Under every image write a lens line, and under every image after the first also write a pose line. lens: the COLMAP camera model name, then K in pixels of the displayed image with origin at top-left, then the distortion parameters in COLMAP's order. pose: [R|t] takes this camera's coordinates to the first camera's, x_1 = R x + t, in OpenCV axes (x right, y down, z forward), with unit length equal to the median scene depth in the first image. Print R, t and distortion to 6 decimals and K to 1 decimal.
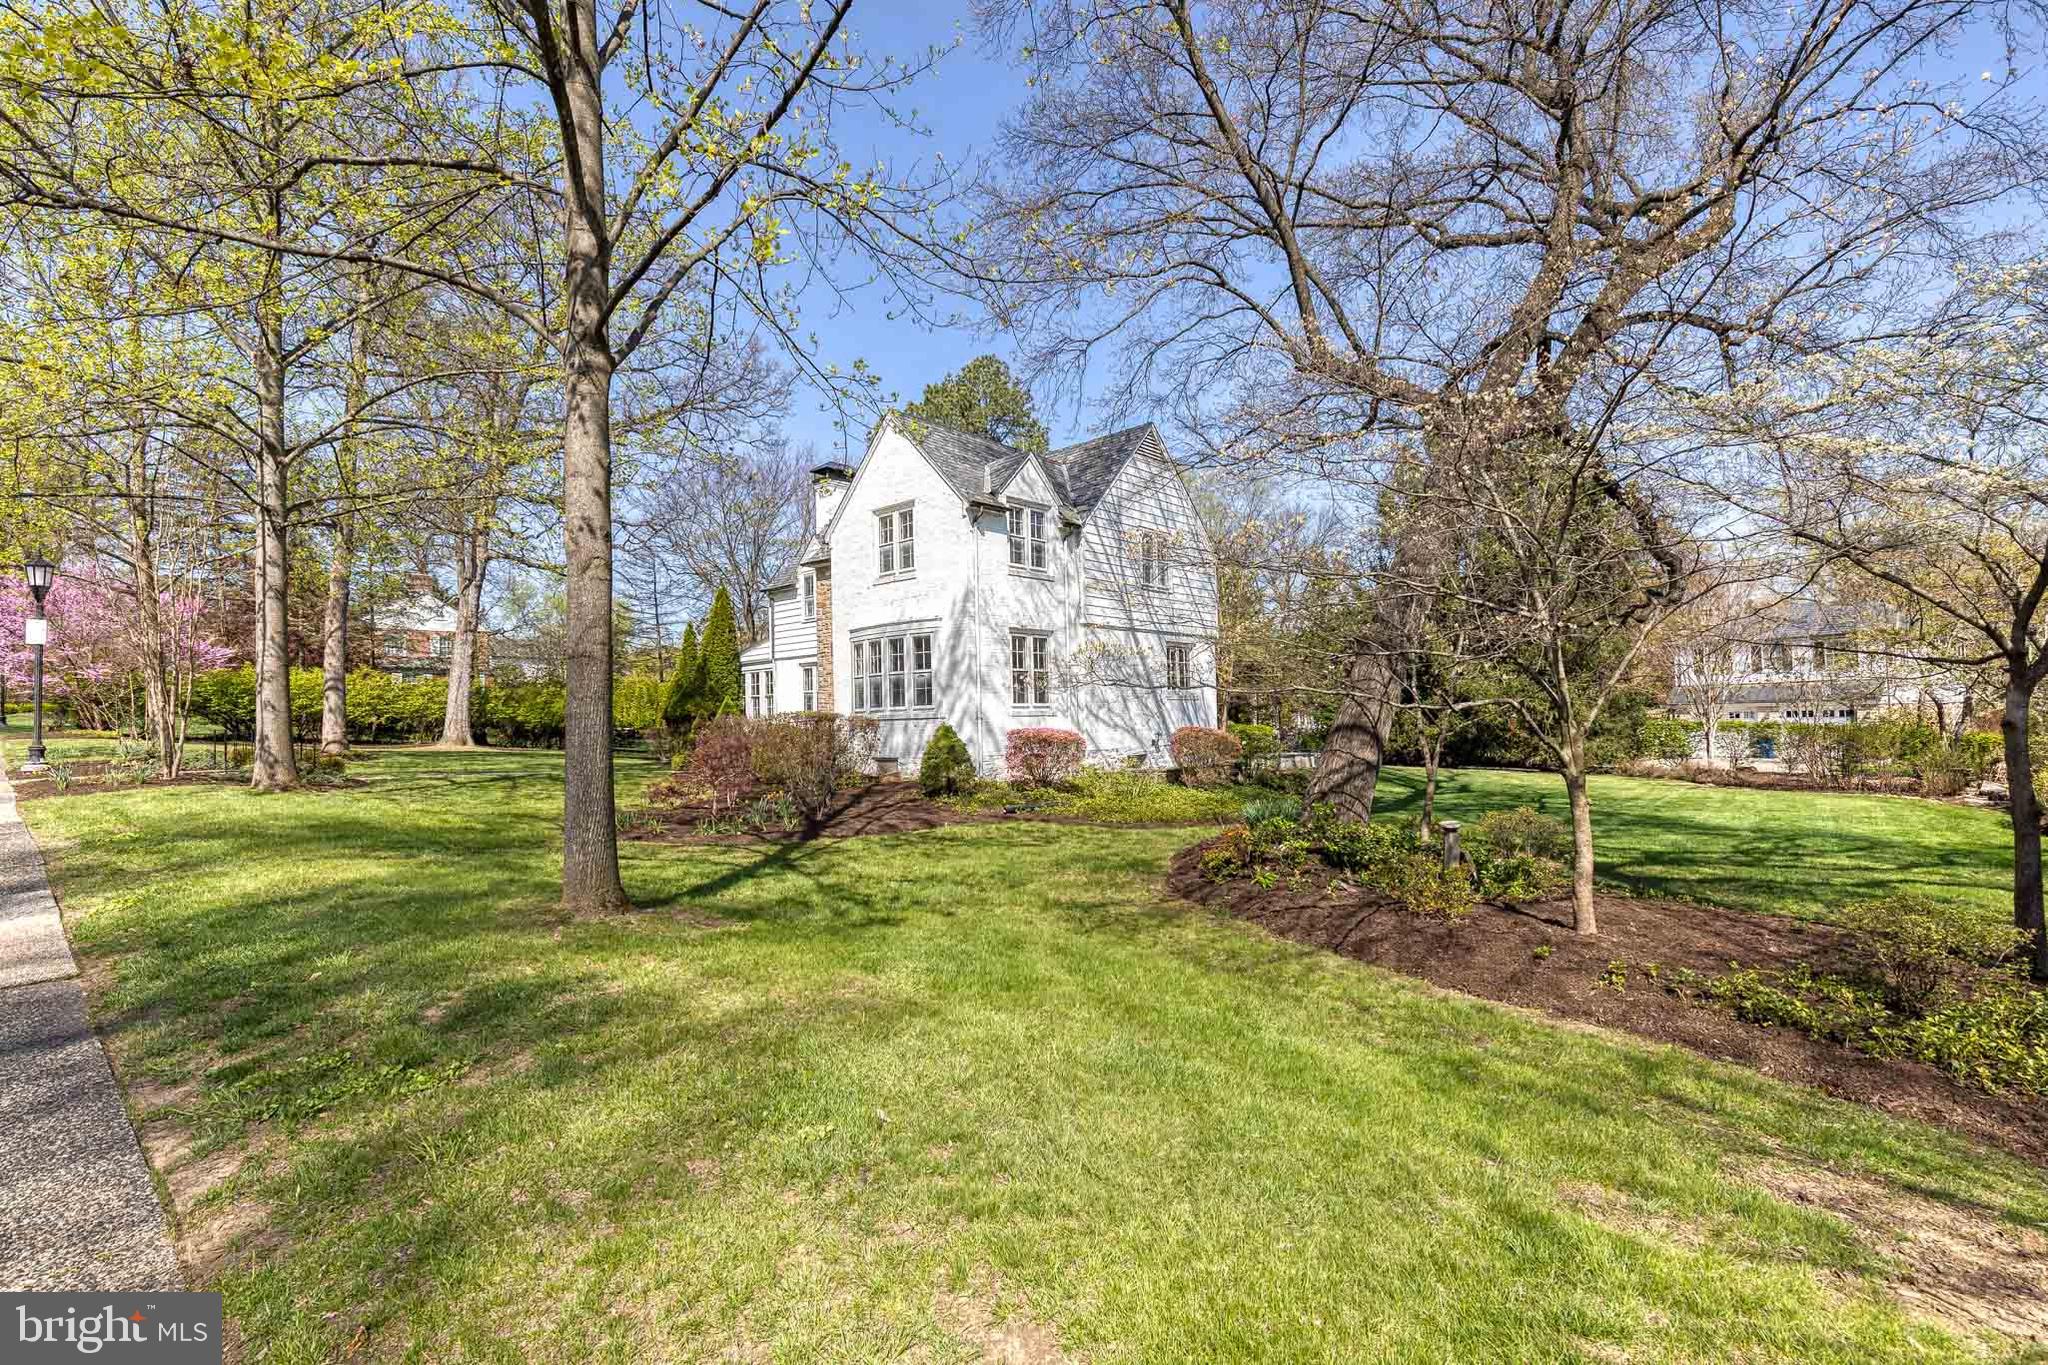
lens RADIAL K [[921.3, 0, 1039.8], [0, 921.3, 698.7], [0, 0, 1]] dist [0.005165, -0.000442]
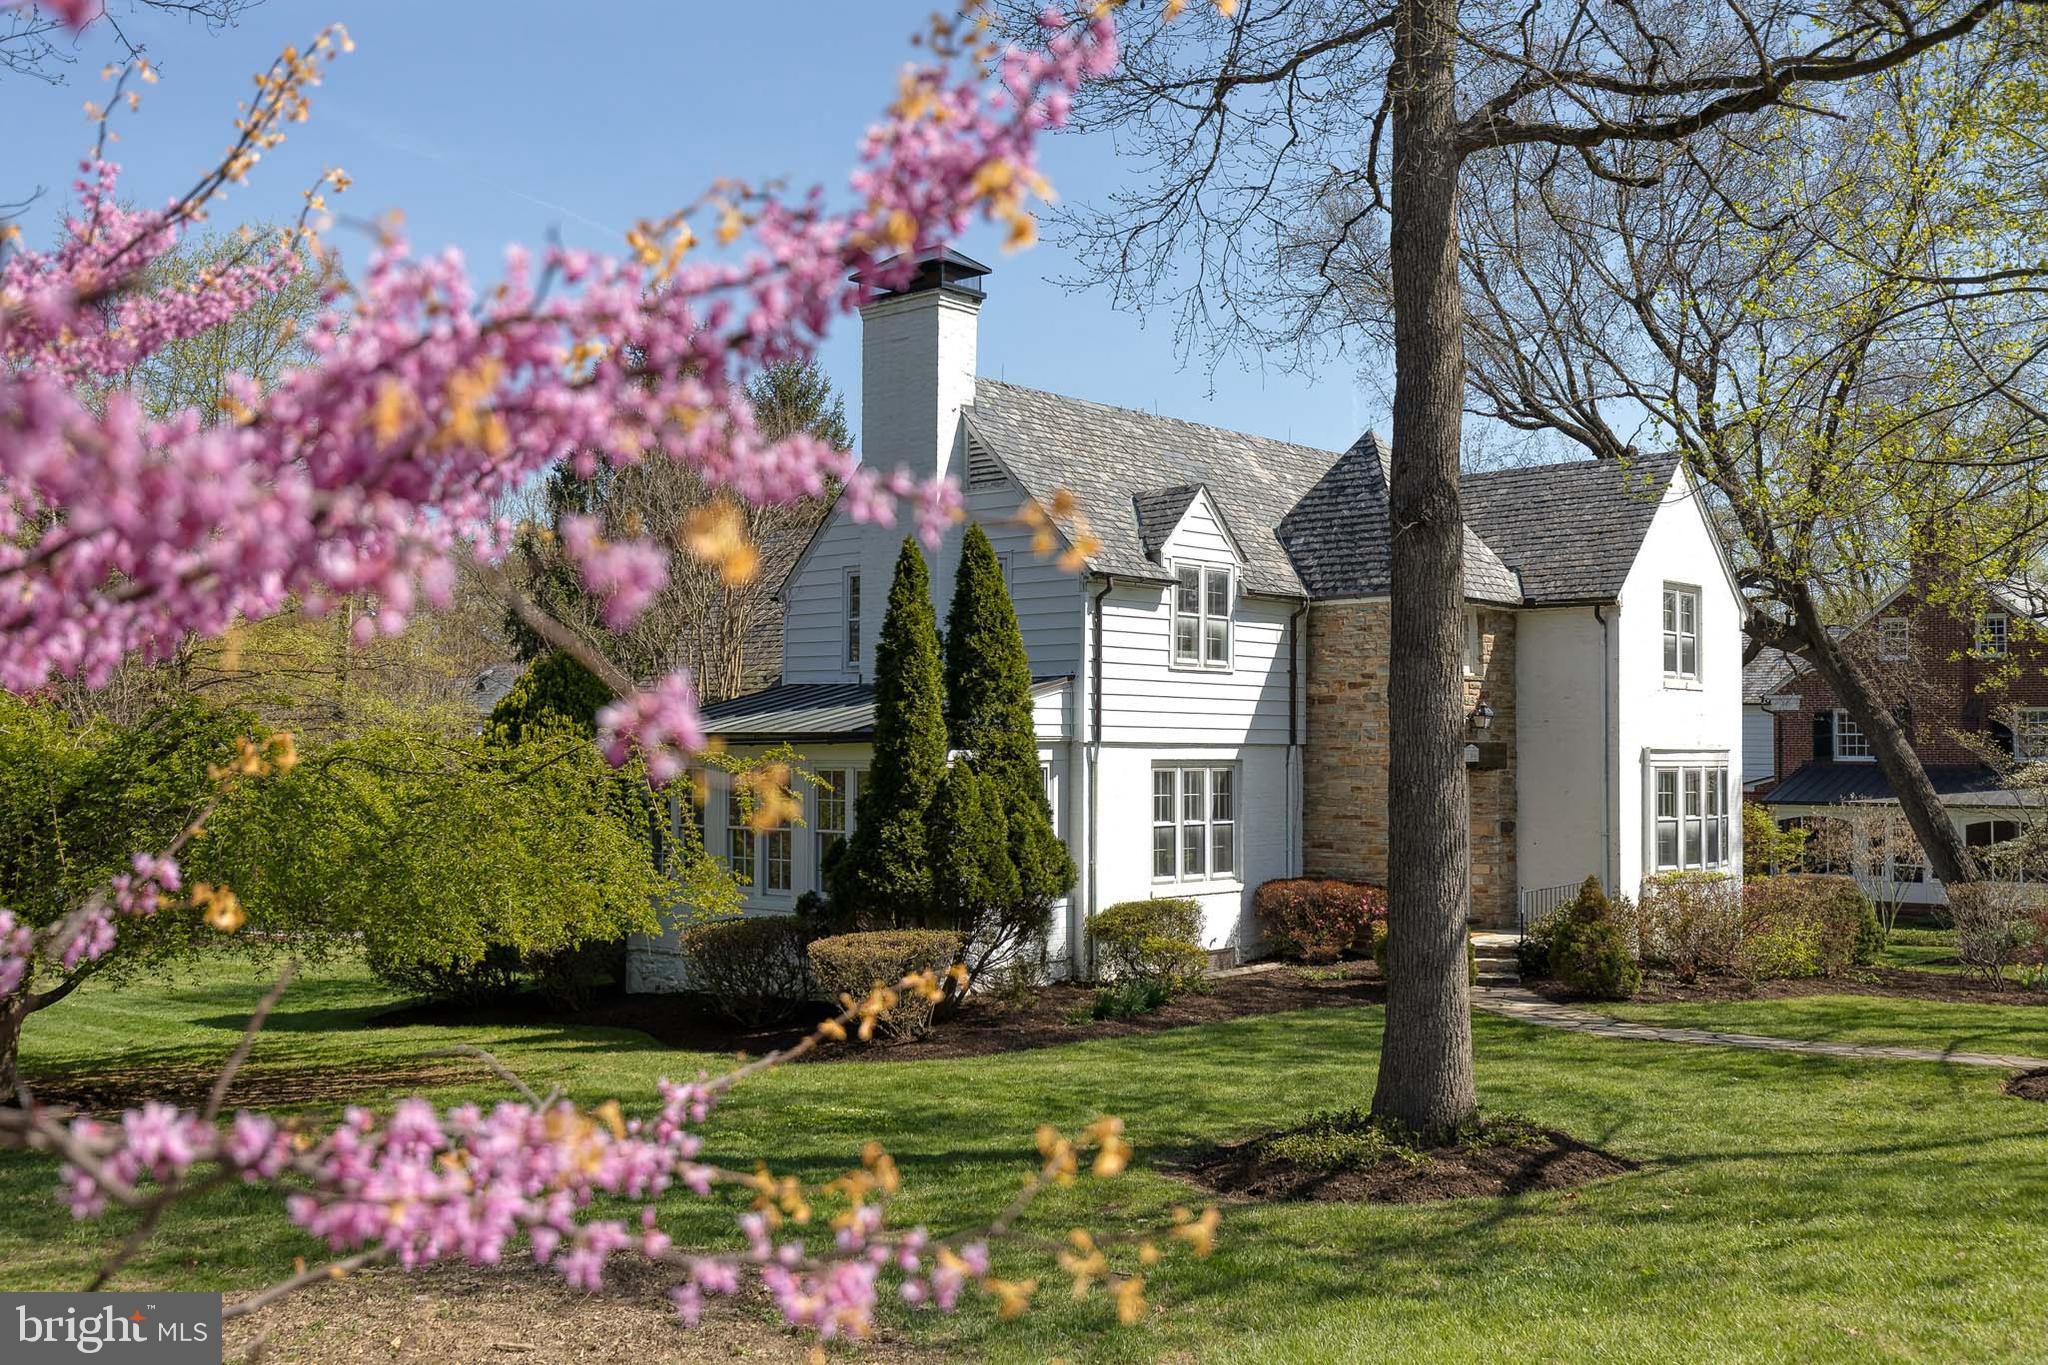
lens RADIAL K [[1948.5, 0, 1024.0], [0, 1948.5, 682.5], [0, 0, 1]] dist [0.004962, 0.005939]
pose [[0.003893, 0.048837, 0.998799, -1.680543], [-0.004966, 0.998795, -0.048818, -0.056448], [-0.999980, -0.004770, 0.004131, 1.509214]]
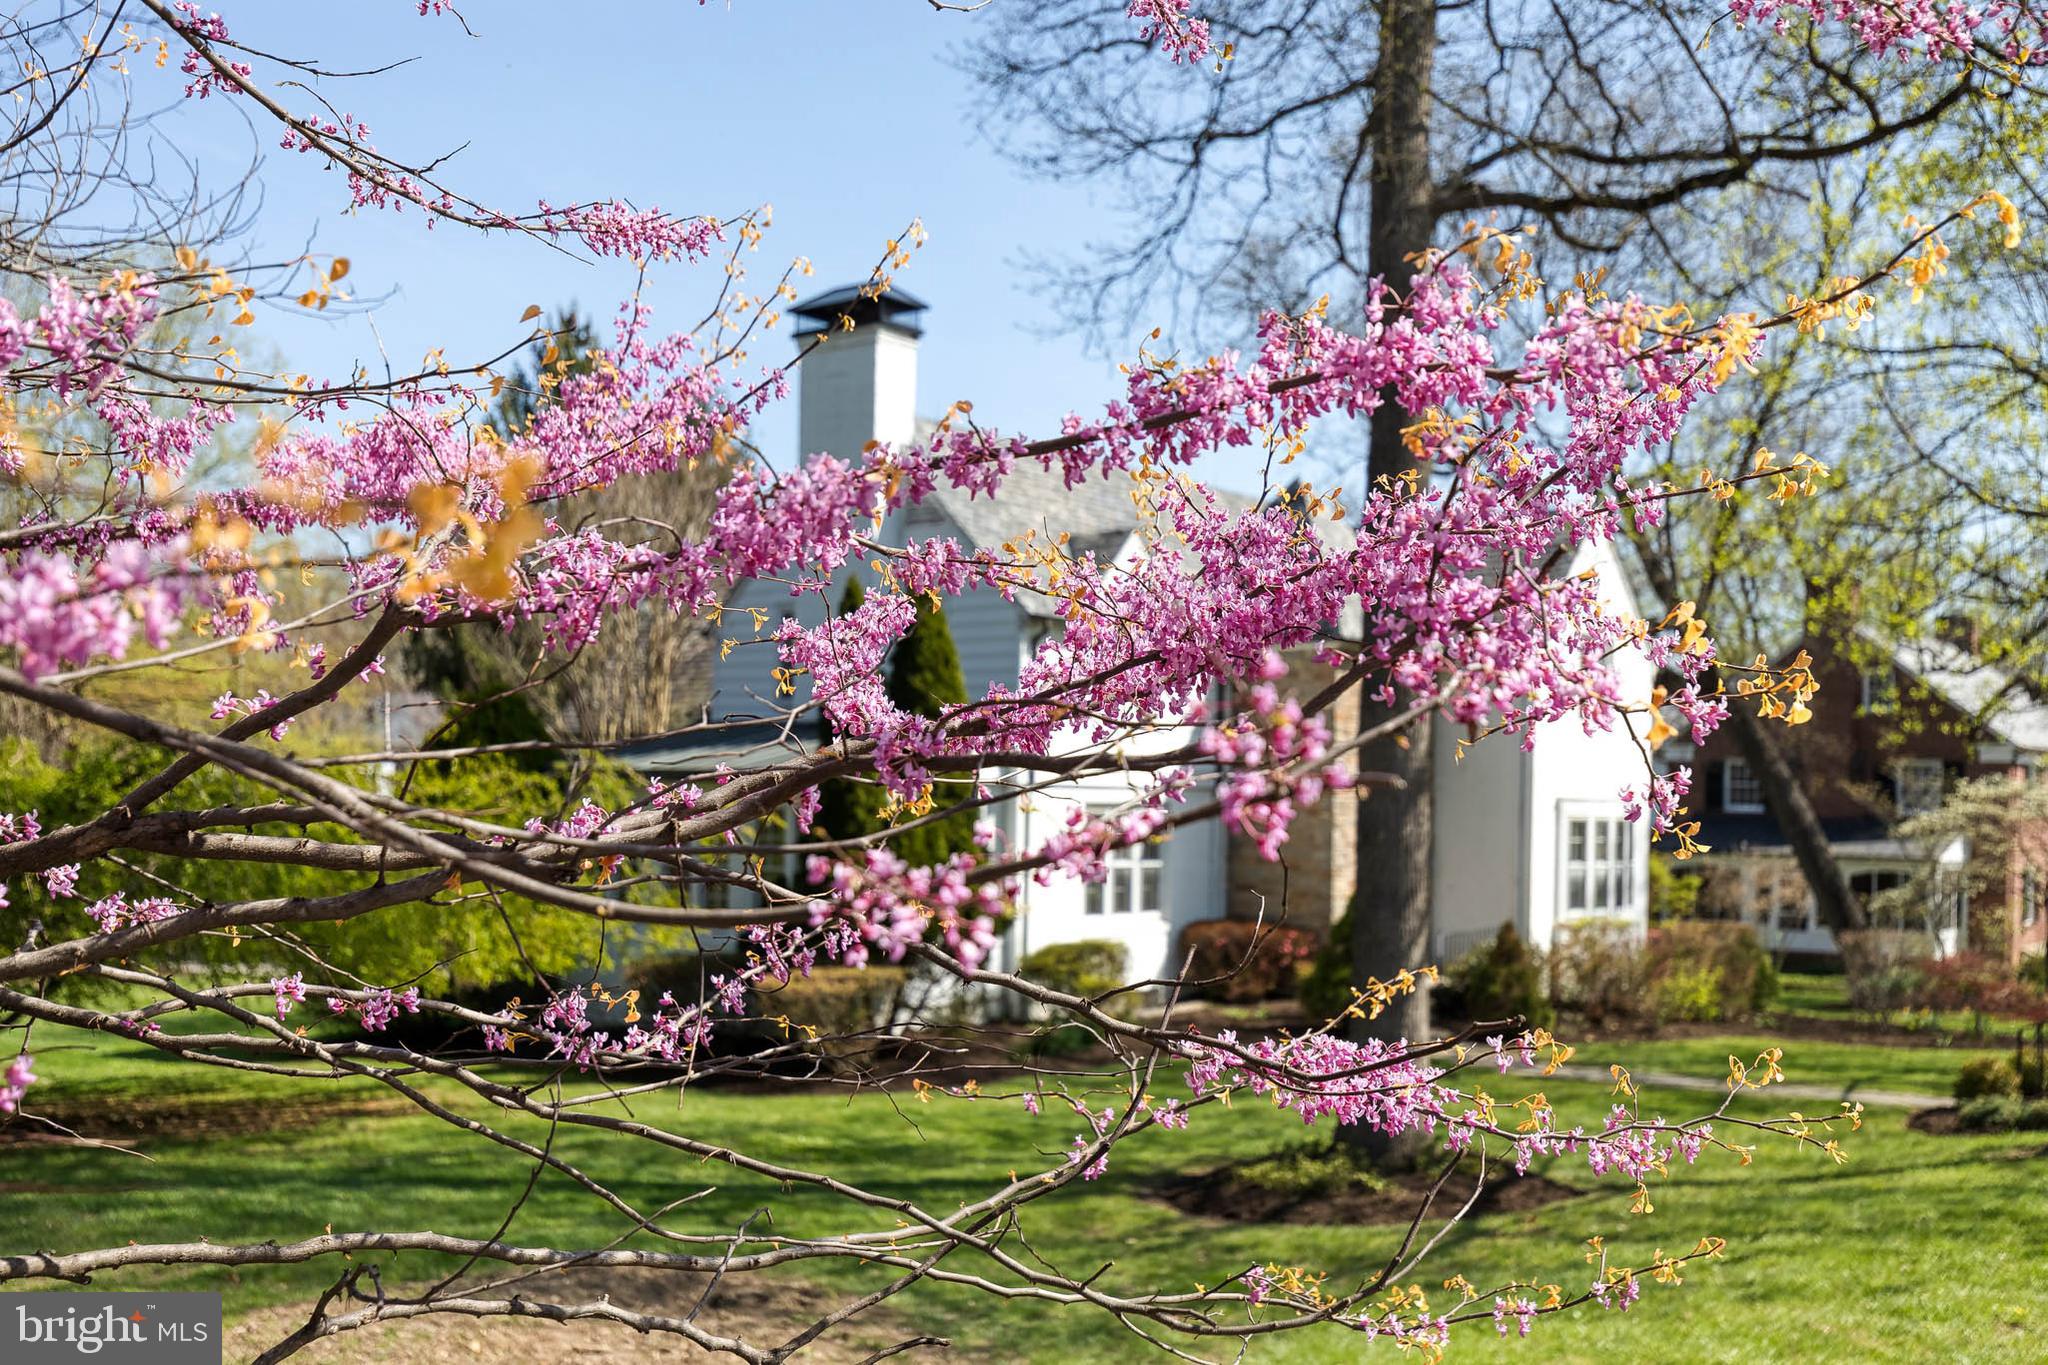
lens RADIAL K [[1986.2, 0, 1023.4], [0, 1986.2, 795.4], [0, 0, 1]] dist [0.002475, 0.011271]
pose [[-0.057498, 0.010254, 0.998293, -1.710426], [-0.018313, 0.999768, -0.011324, -0.056763], [-0.998178, -0.018933, -0.057297, 1.544856]]
